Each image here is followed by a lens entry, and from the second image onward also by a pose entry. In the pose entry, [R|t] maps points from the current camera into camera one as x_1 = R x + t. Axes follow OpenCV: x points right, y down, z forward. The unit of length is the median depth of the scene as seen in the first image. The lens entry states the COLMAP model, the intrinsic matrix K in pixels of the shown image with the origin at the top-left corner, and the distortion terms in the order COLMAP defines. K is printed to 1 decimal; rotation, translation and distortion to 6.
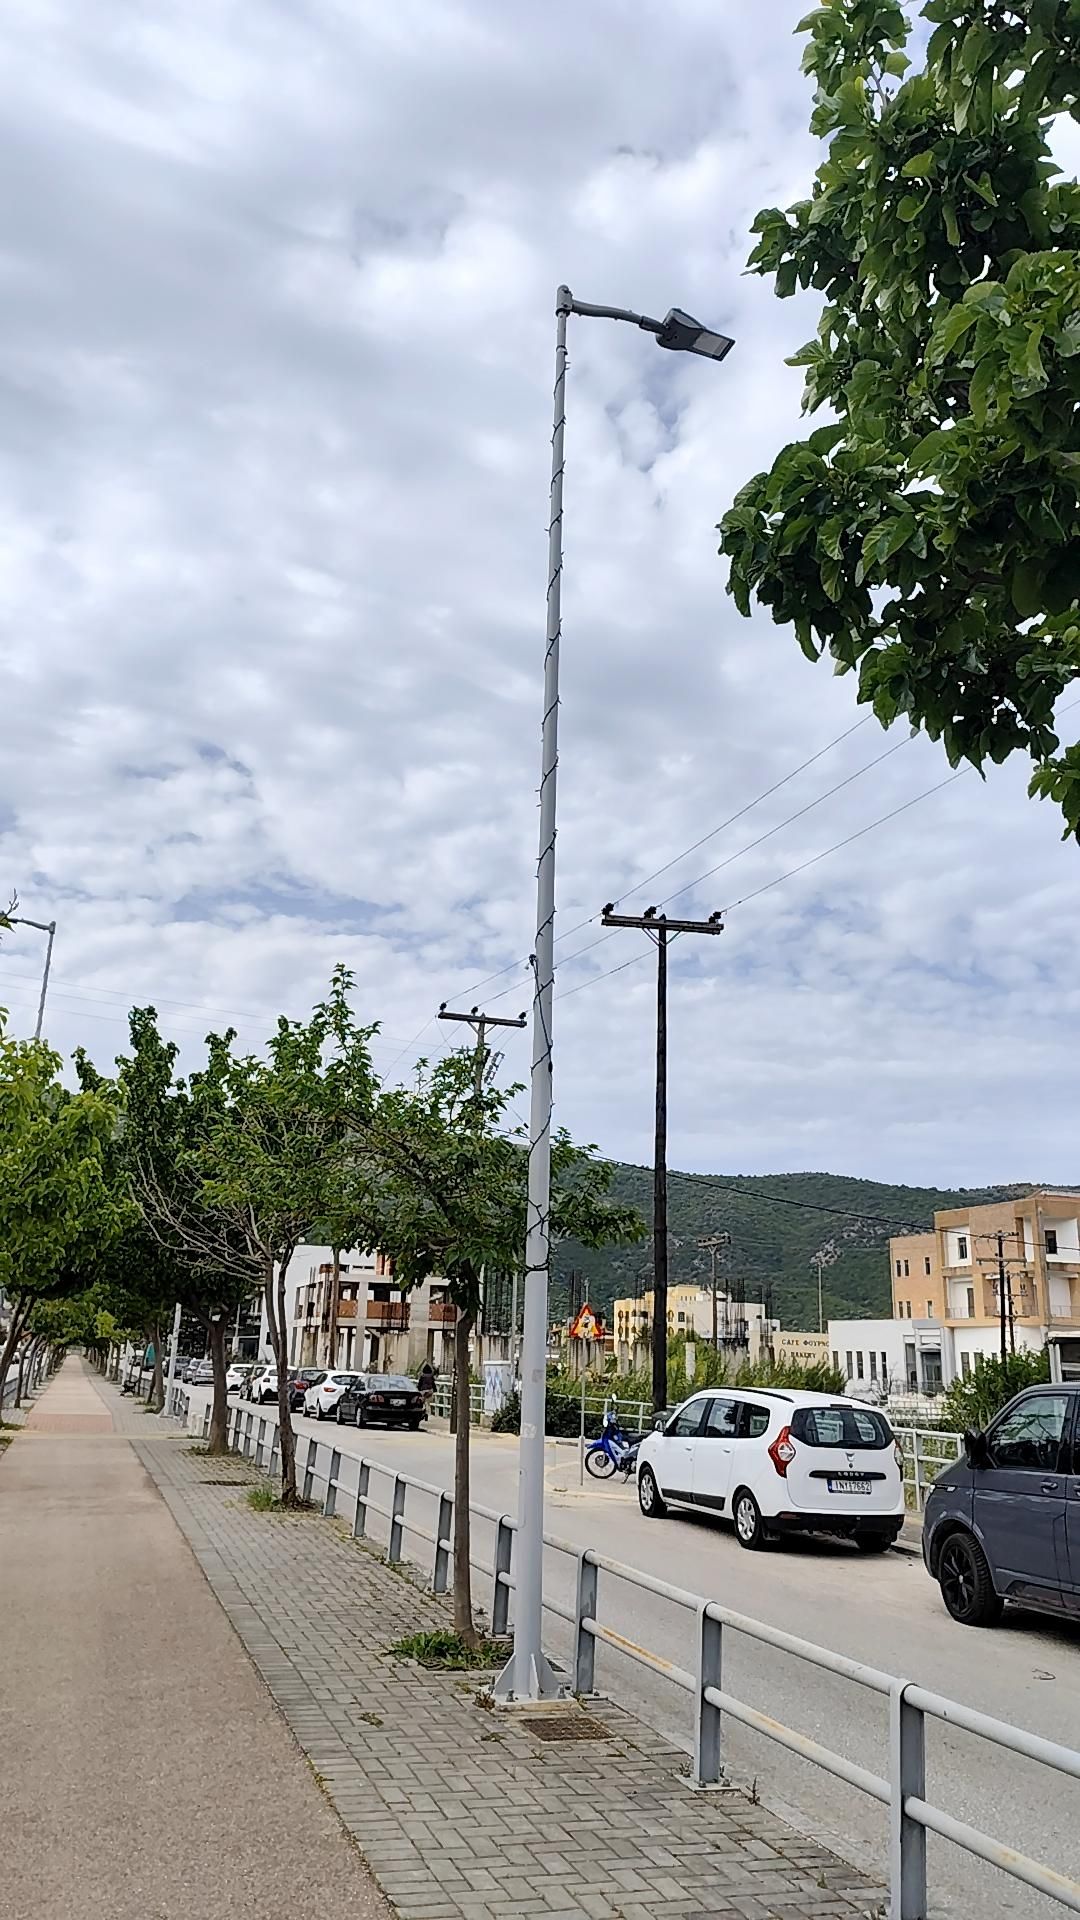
lens RADIAL K [[1444.6, 0, 540.0], [0, 1444.6, 960.0], [0, 0, 1]] dist [-0.000135, -0.000409]
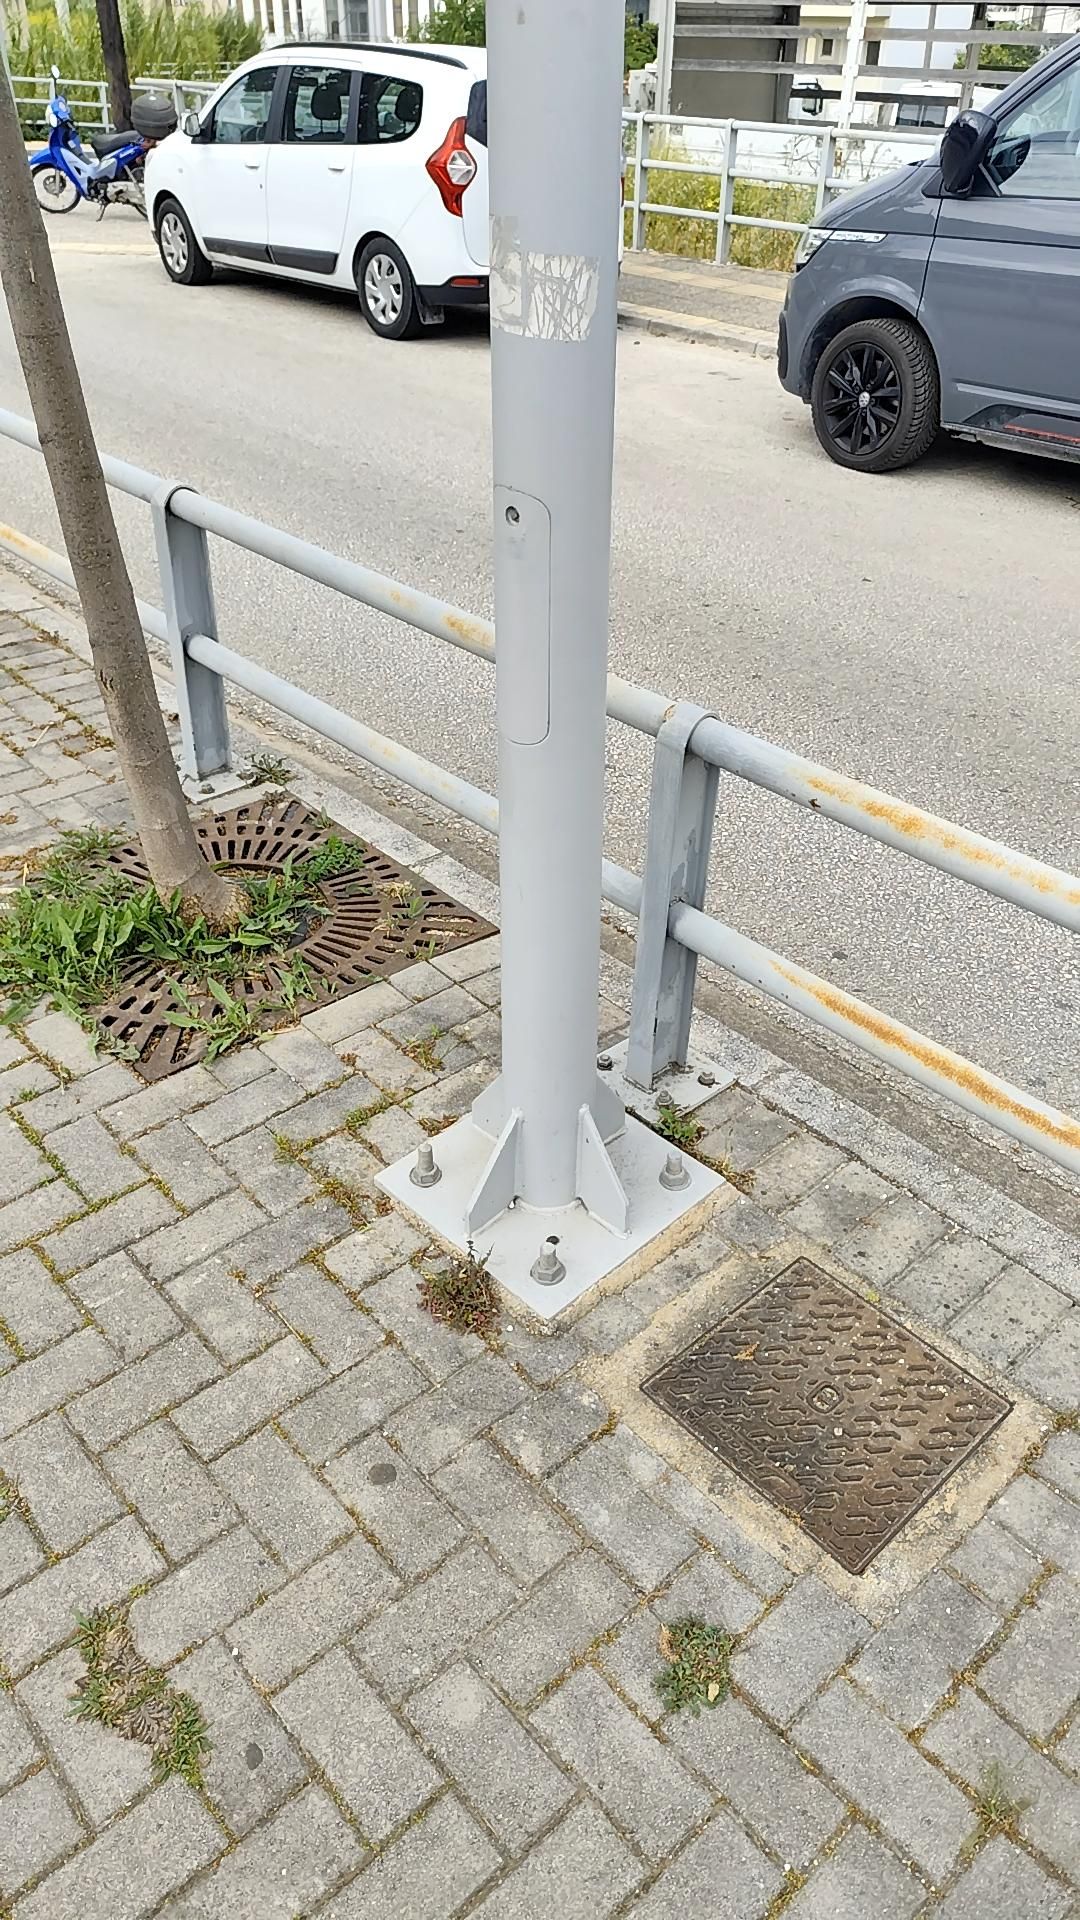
lens RADIAL K [[1444.6, 0, 540.0], [0, 1444.6, 960.0], [0, 0, 1]] dist [-0.000135, -0.000409]
pose [[0.925124, -0.228456, 0.303239, -0.043534], [-0.077416, 0.668410, 0.739753, 0.120253], [-0.371689, -0.707839, 0.600676, 0.407491]]
